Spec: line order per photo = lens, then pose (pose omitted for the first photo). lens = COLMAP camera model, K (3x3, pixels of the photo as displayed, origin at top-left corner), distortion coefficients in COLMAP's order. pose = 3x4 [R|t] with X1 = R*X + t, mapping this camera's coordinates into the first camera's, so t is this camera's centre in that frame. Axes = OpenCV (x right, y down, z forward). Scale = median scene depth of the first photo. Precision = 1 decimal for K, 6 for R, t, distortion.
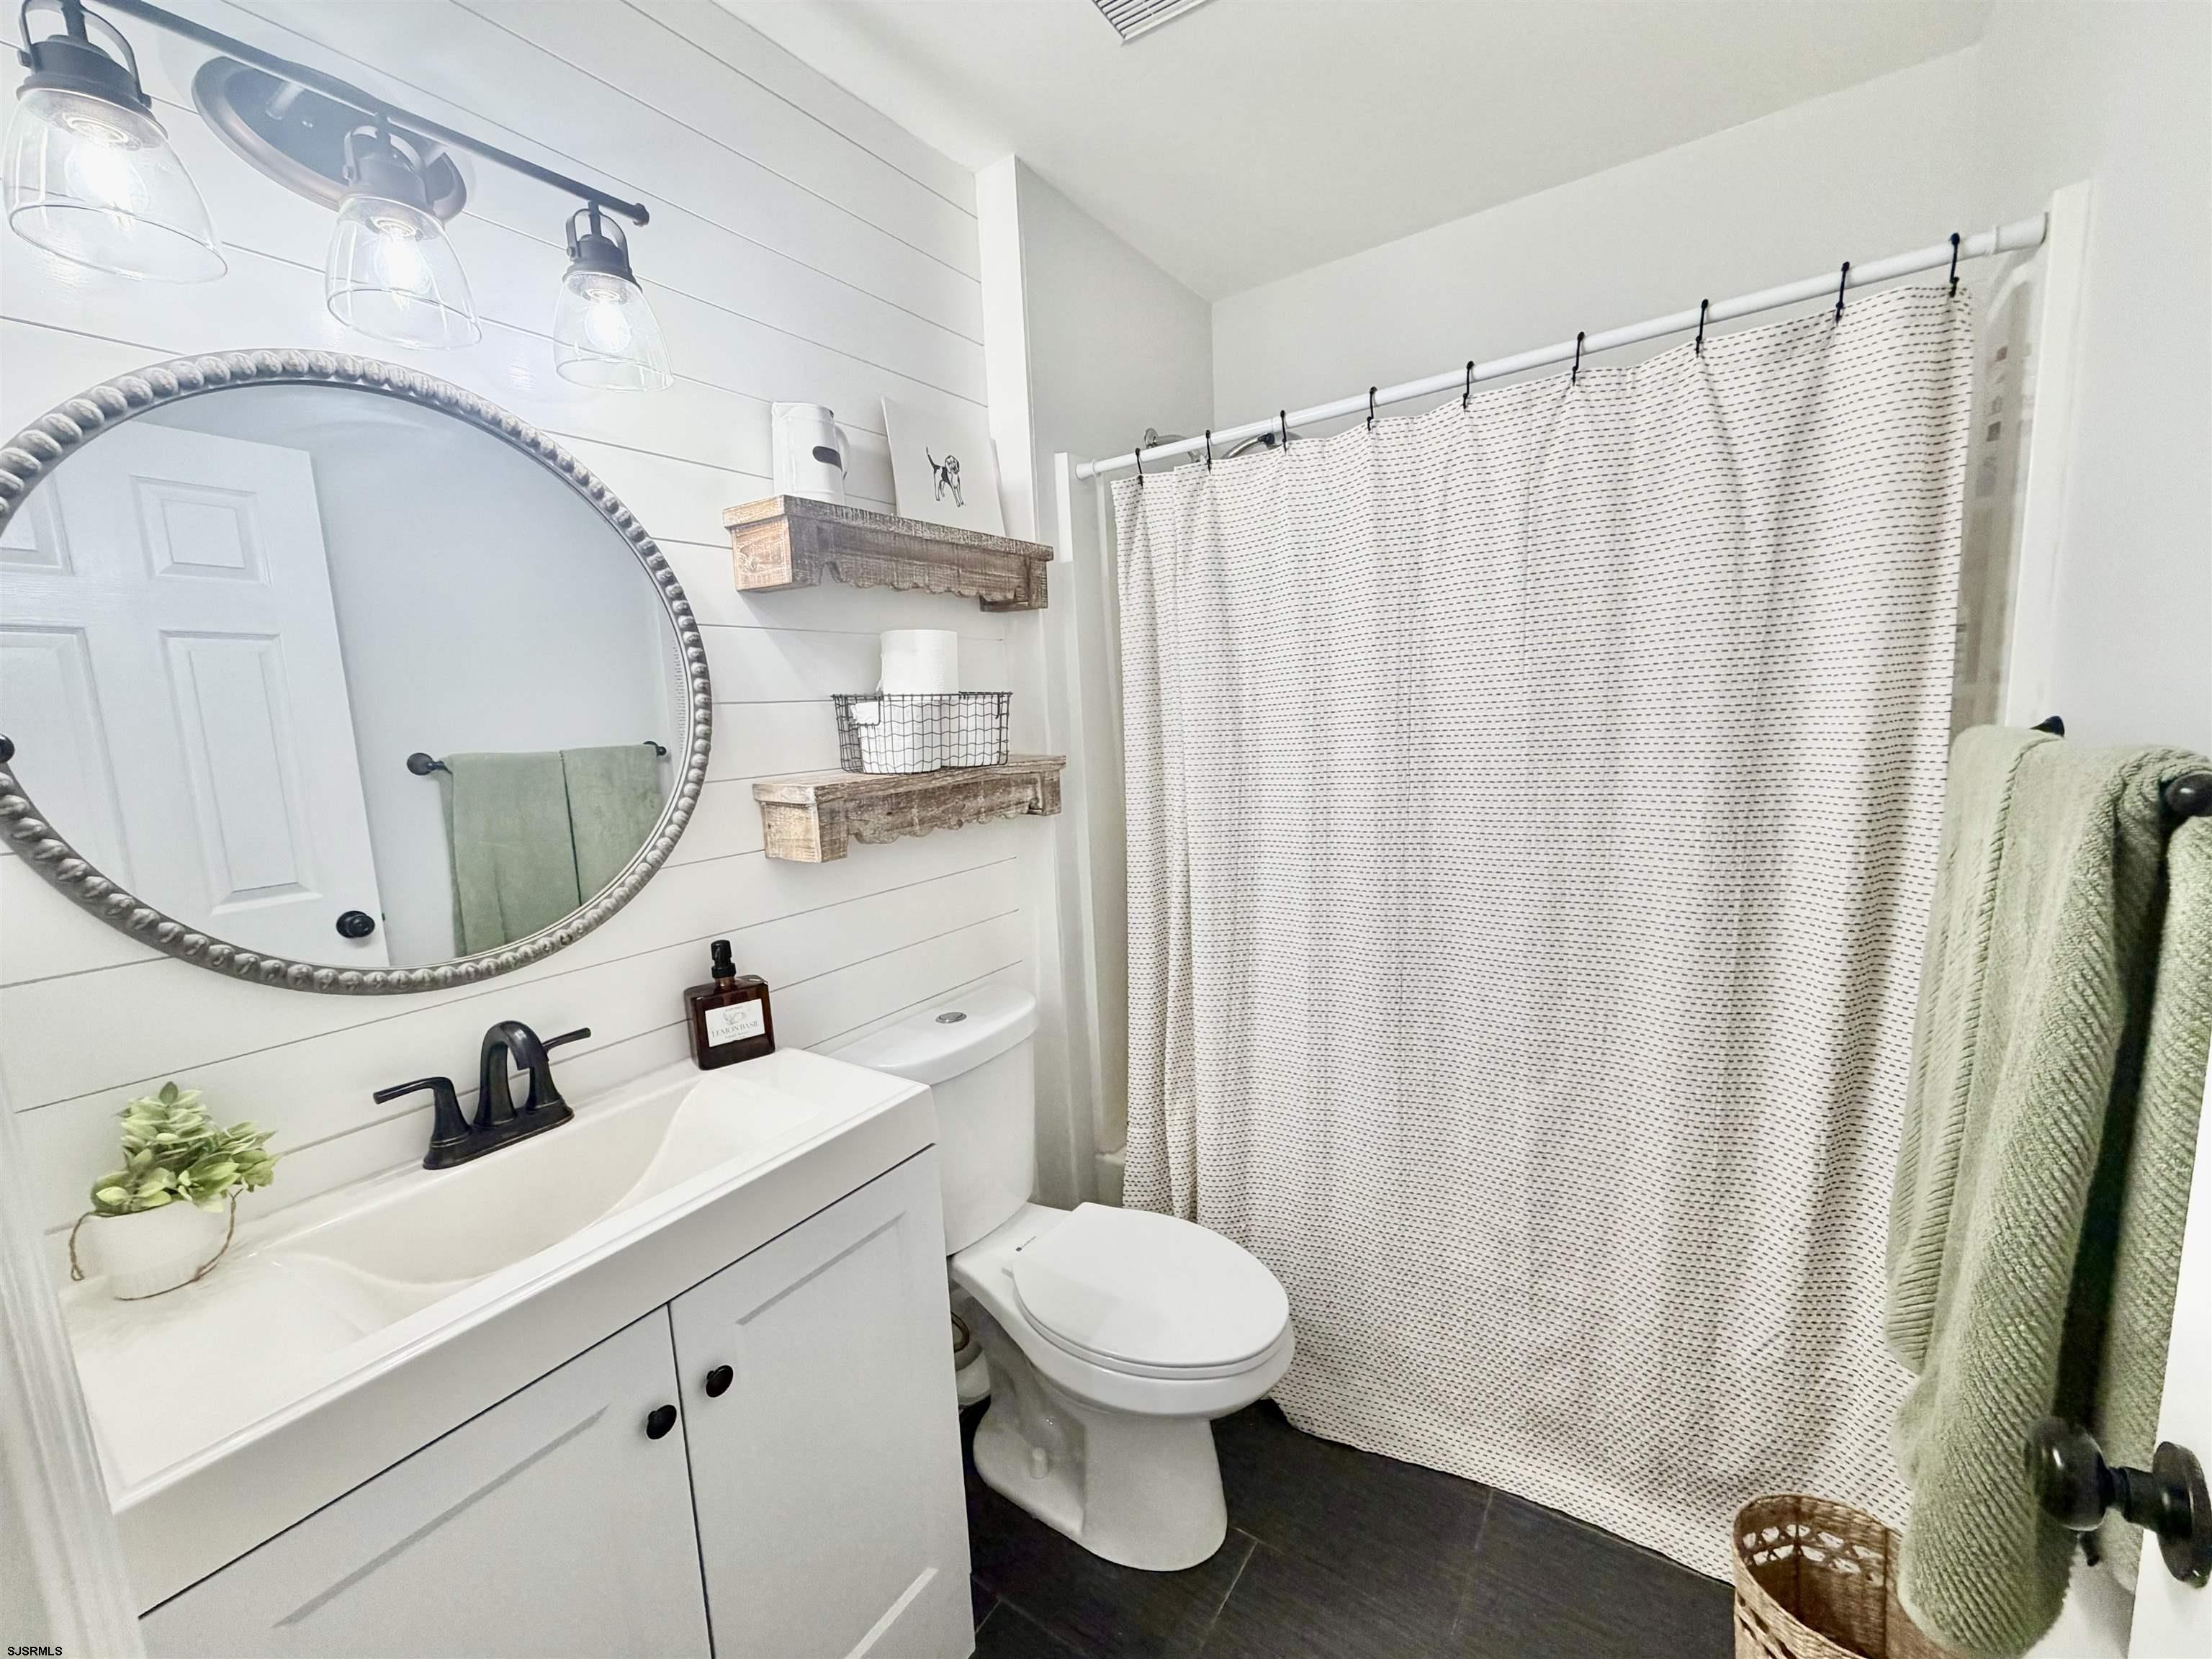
lens RADIAL K [[883.6, 0, 1096.1], [0, 883.6, 829.9], [0, 0, 1]] dist [-0.000636, -0.000063]
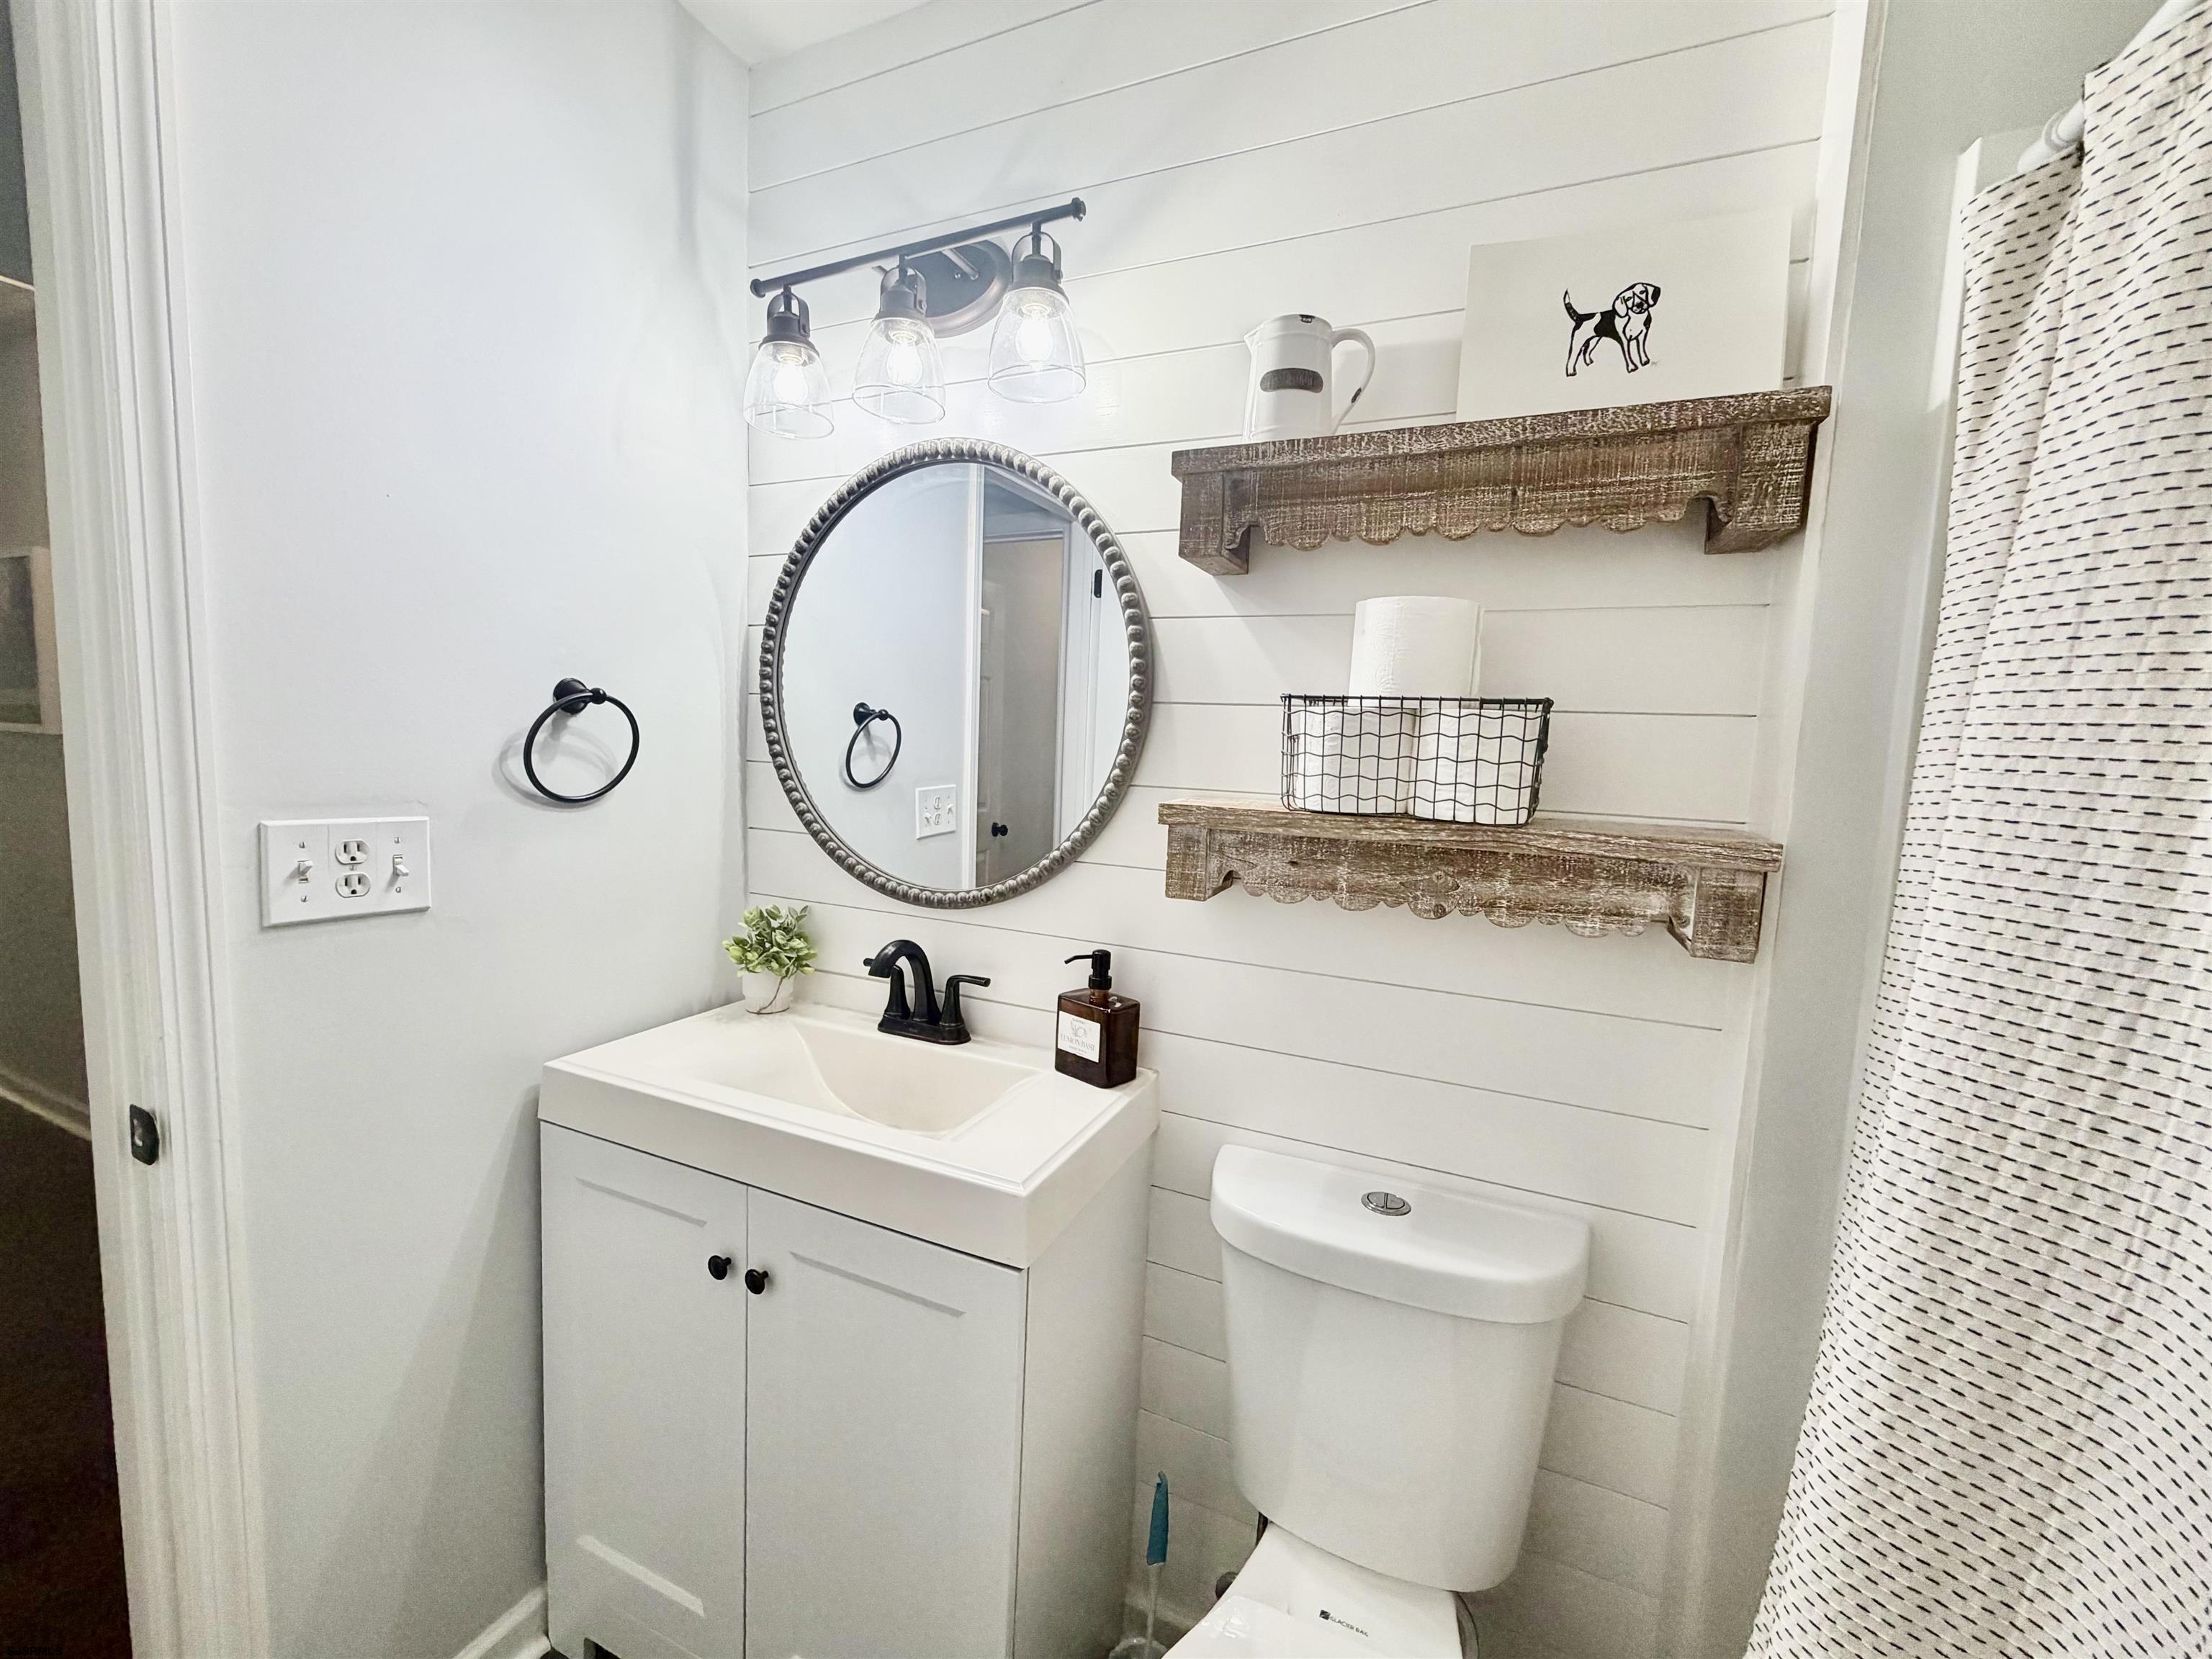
lens RADIAL K [[883.6, 0, 1098.8], [0, 883.6, 832.3], [0, 0, 1]] dist [-0.000636, -0.000063]
pose [[0.185630, 0.150596, -0.971011, 0.403588], [-0.185743, 0.975748, 0.115822, -0.091168], [0.964905, 0.158859, 0.209101, 0.660448]]
